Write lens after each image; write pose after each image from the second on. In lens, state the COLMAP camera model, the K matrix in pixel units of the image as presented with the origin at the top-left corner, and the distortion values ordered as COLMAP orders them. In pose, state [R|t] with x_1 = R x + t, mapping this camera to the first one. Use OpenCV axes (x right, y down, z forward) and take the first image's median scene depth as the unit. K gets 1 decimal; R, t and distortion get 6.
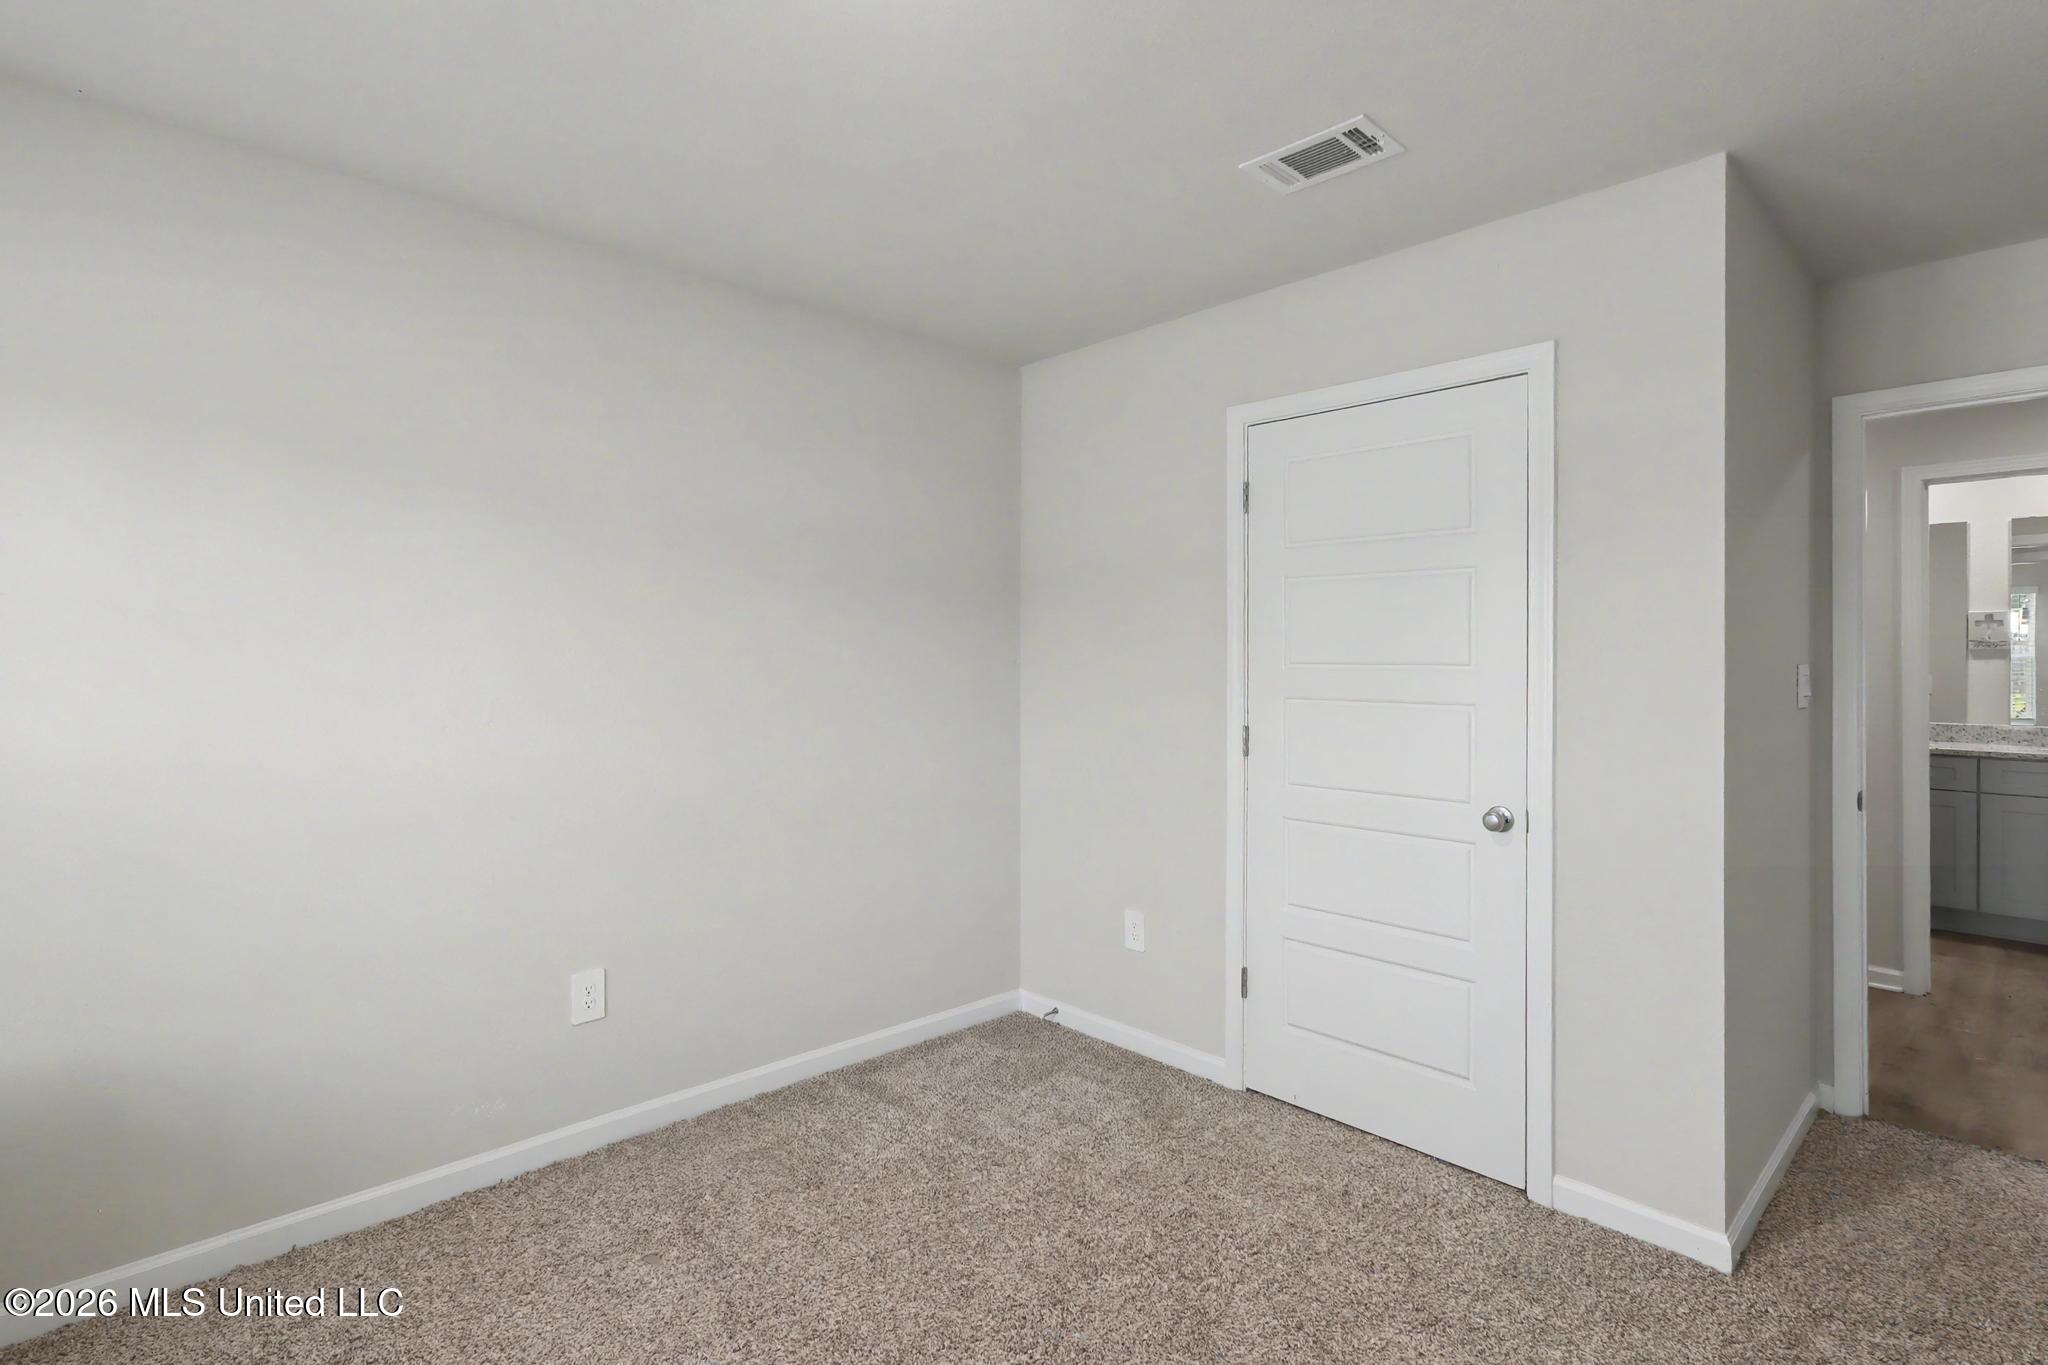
lens RADIAL K [[978.1, 0, 1024.0], [0, 978.1, 682.5], [0, 0, 1]] dist [-0.018758, 0.019142]
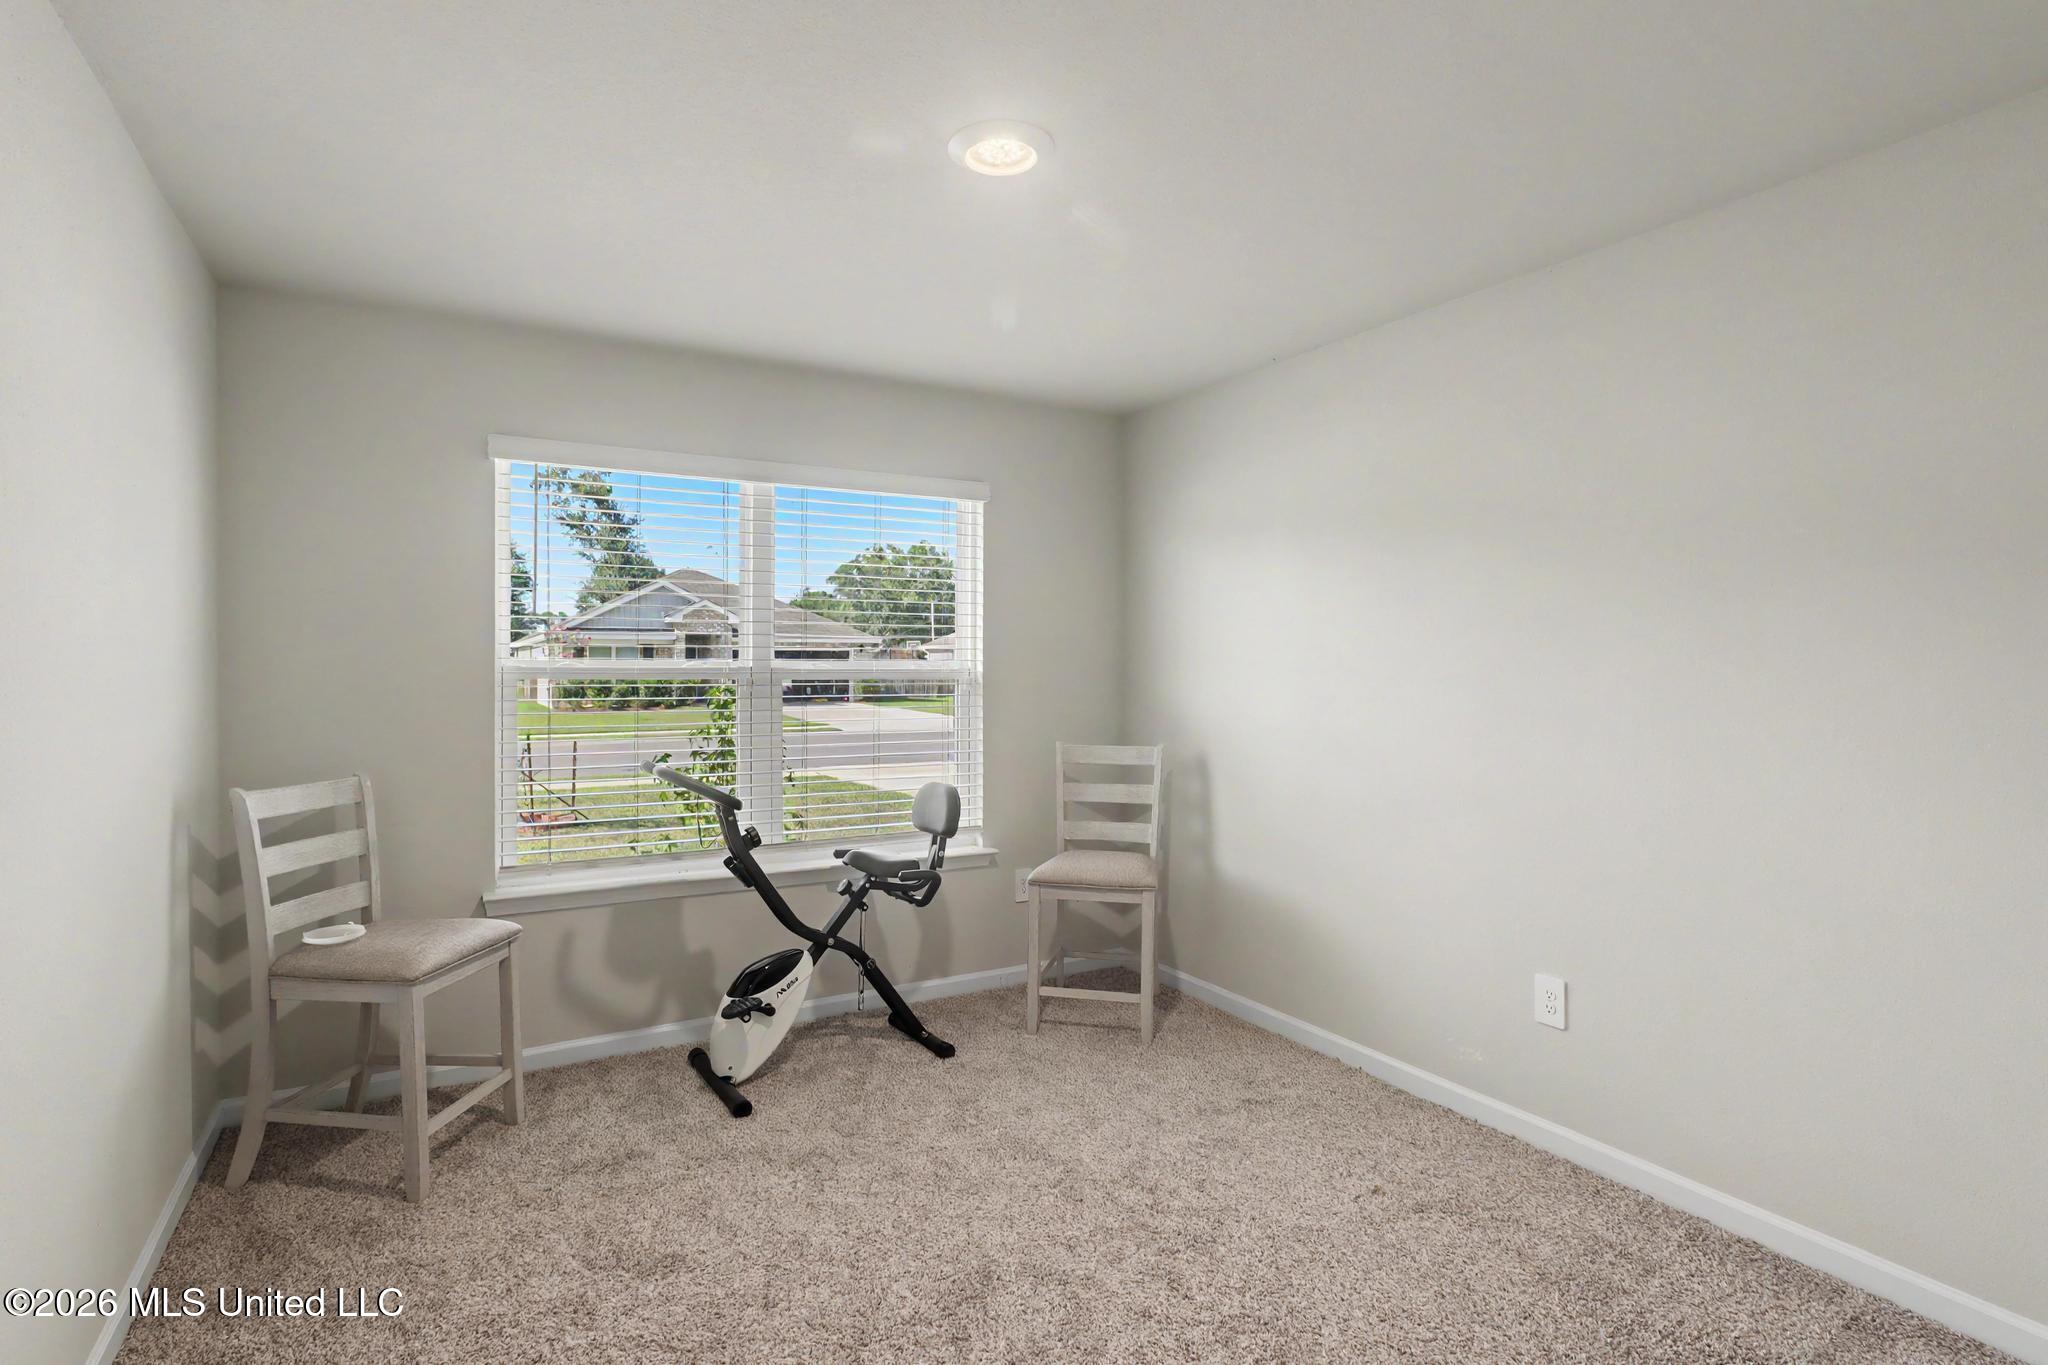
lens RADIAL K [[978.1, 0, 1024.0], [0, 978.1, 682.5], [0, 0, 1]] dist [-0.018758, 0.019142]
pose [[-0.258734, -0.009630, -0.965901, 0.697584], [-0.007623, 0.999940, -0.007928, -0.003911], [0.965919, 0.005312, -0.258791, 0.725833]]
